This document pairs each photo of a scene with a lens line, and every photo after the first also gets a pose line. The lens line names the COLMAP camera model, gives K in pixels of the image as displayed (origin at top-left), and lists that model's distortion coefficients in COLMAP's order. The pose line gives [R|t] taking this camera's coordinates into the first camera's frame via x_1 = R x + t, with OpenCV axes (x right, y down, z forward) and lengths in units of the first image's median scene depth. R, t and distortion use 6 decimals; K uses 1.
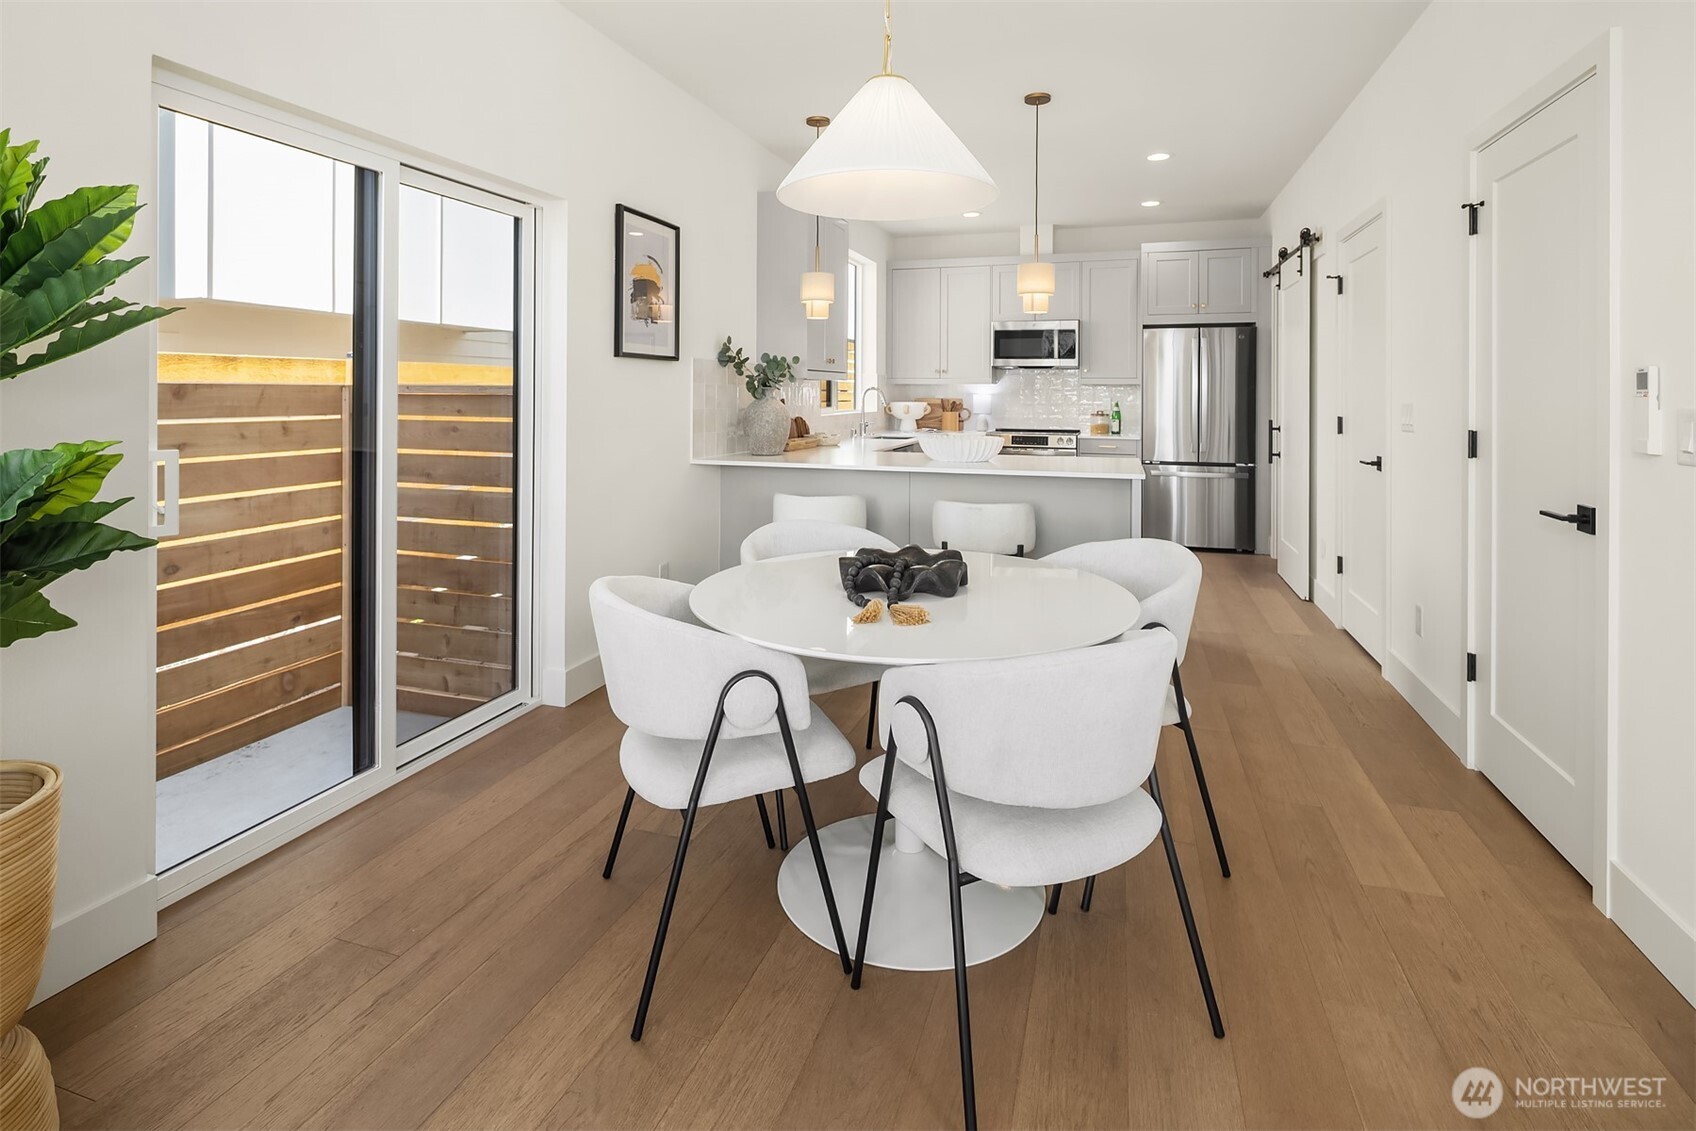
lens RADIAL K [[843.2, 0, 843.0], [0, 843.2, 396.3], [0, 0, 1]] dist [0.003588, -0.000349]
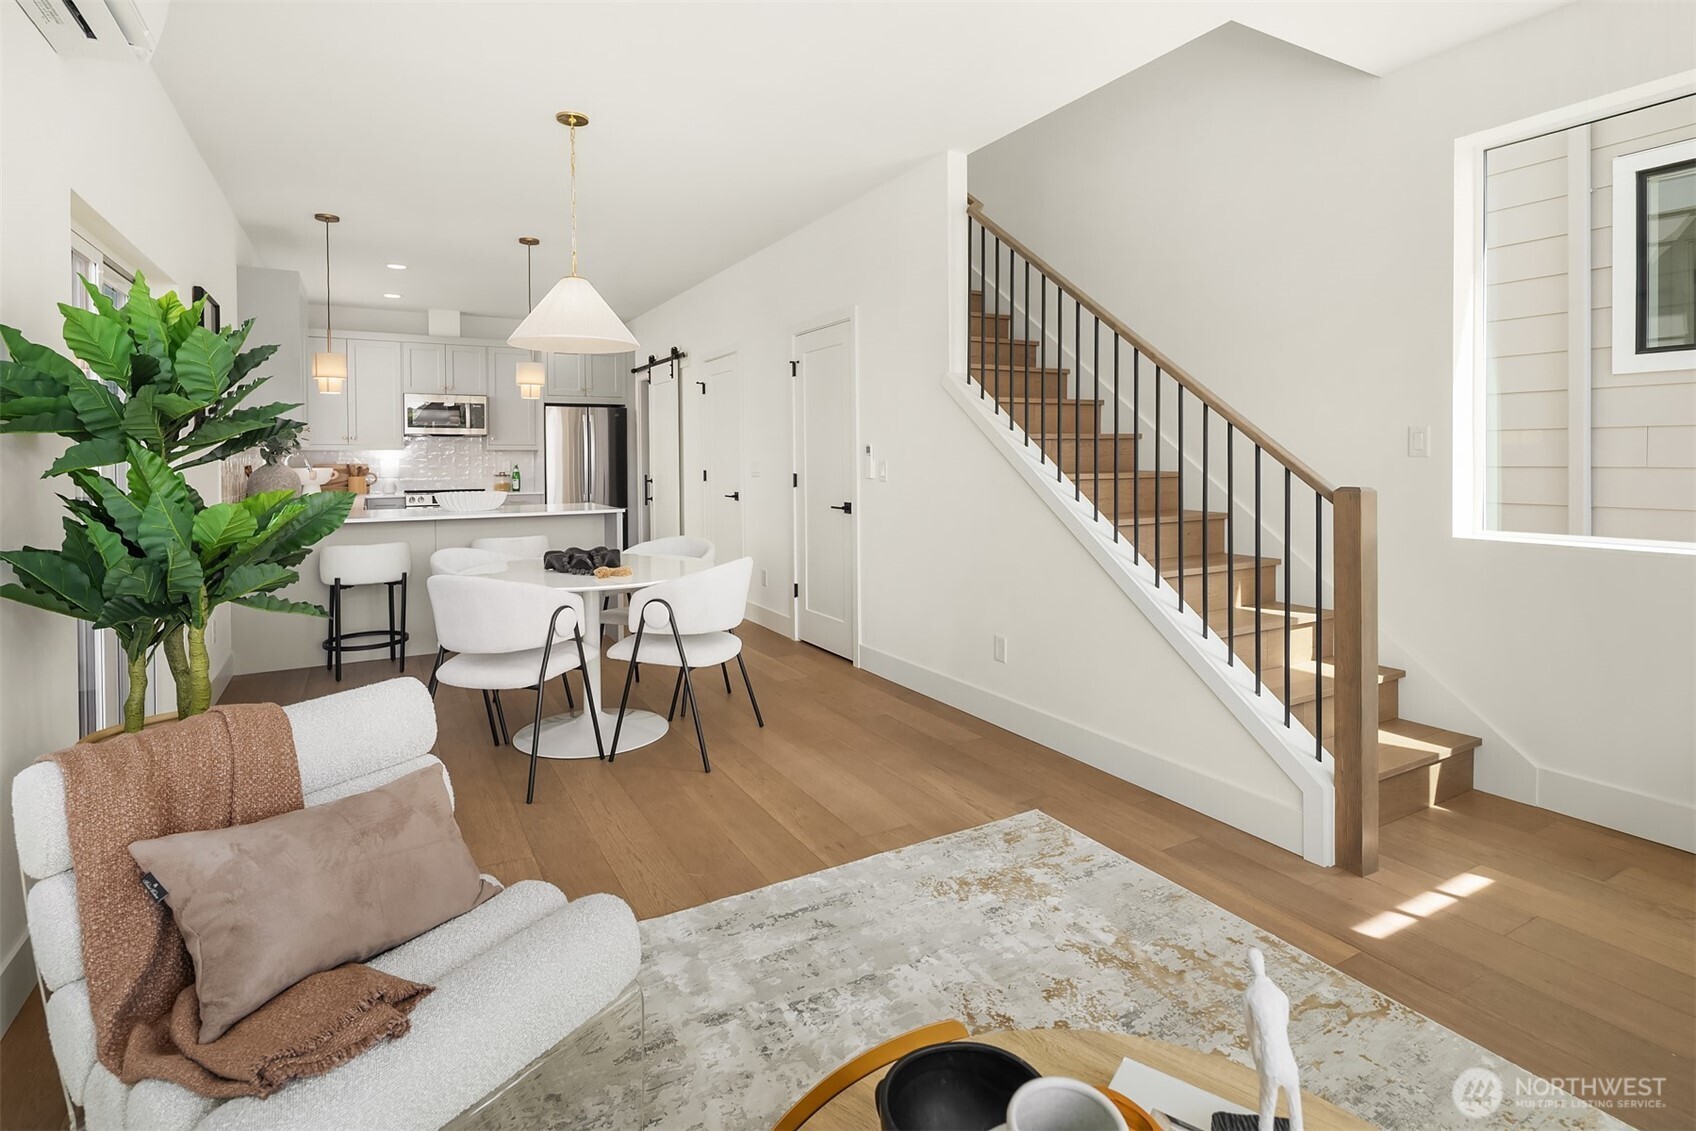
lens RADIAL K [[843.2, 0, 851.2], [0, 843.2, 463.1], [0, 0, 1]] dist [0.003588, -0.000349]
pose [[0.670921, -0.014571, 0.741386, -0.255710], [0.012123, 0.999889, 0.008682, -0.000248], [-0.741430, 0.003163, 0.671023, -0.175397]]
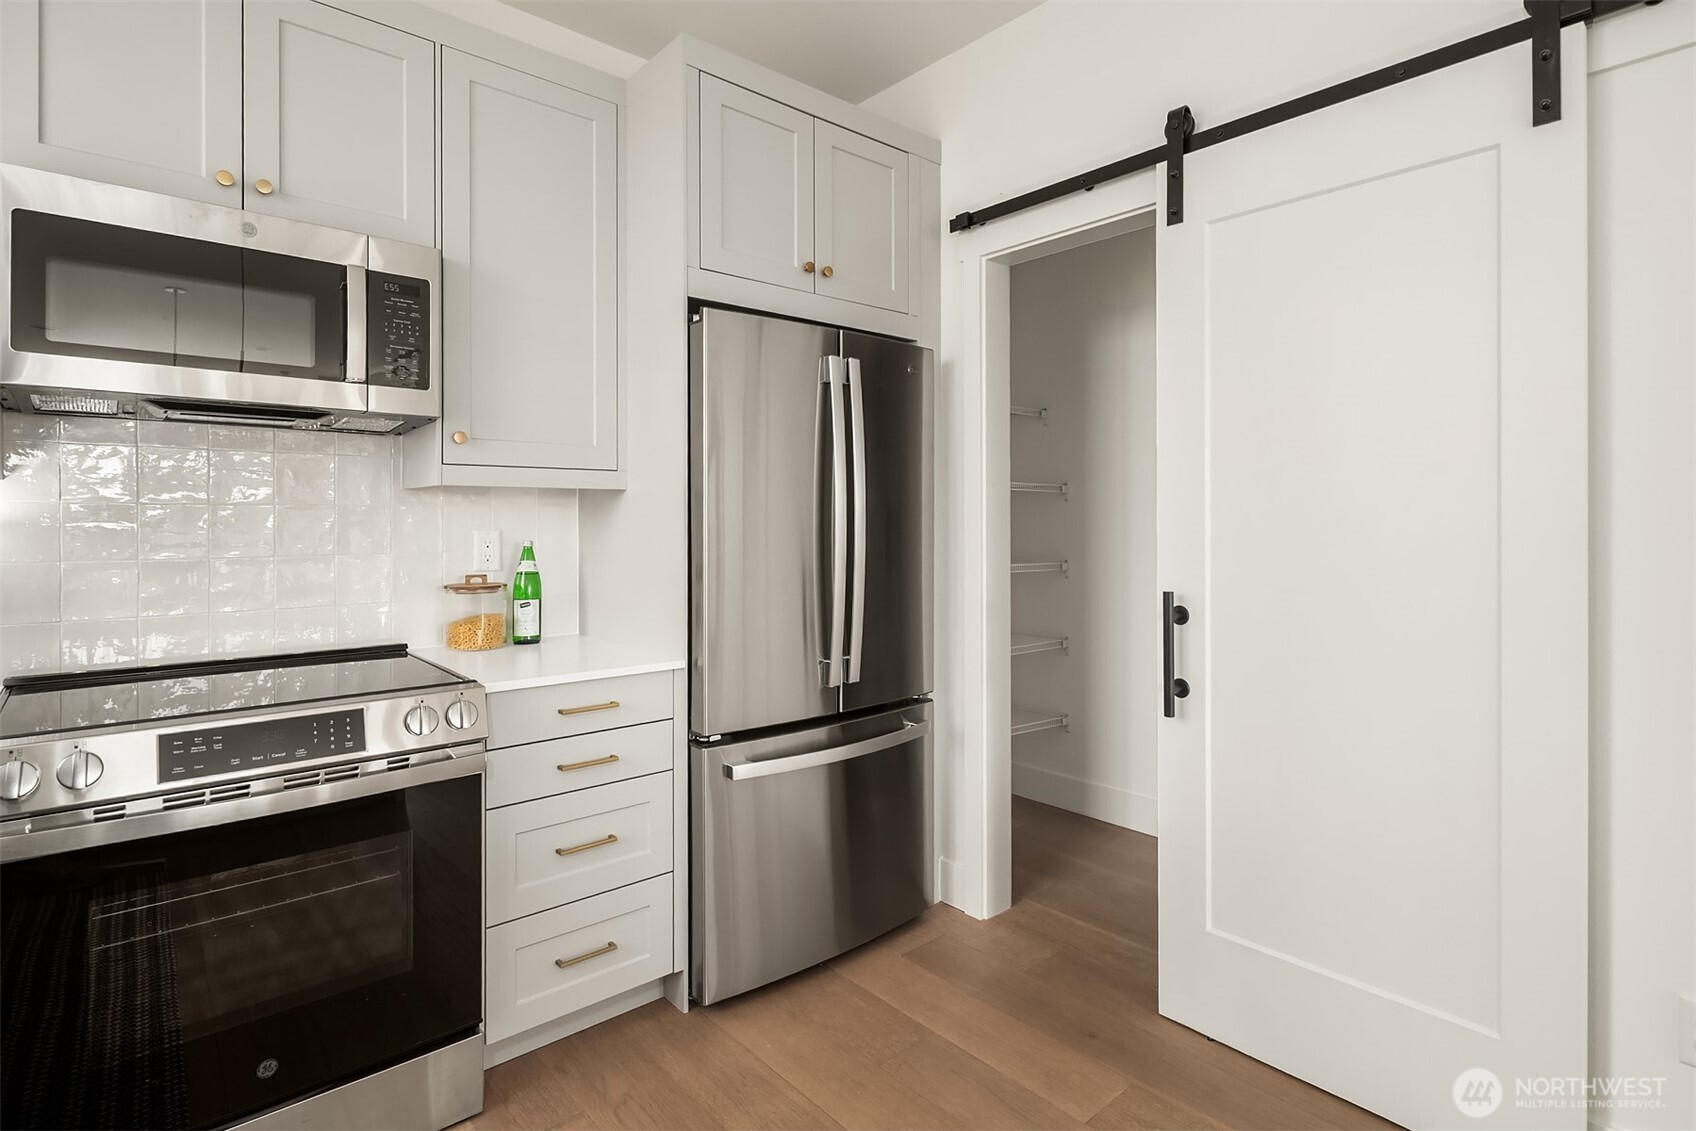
lens RADIAL K [[843.2, 0, 837.9], [0, 843.2, 515.7], [0, 0, 1]] dist [0.003588, -0.000349]
pose [[0.511766, 0.000000, 0.859125, 0.108838], [0.008172, 0.999955, -0.004867, -0.002134], [-0.859086, 0.009511, 0.511743, 0.740834]]
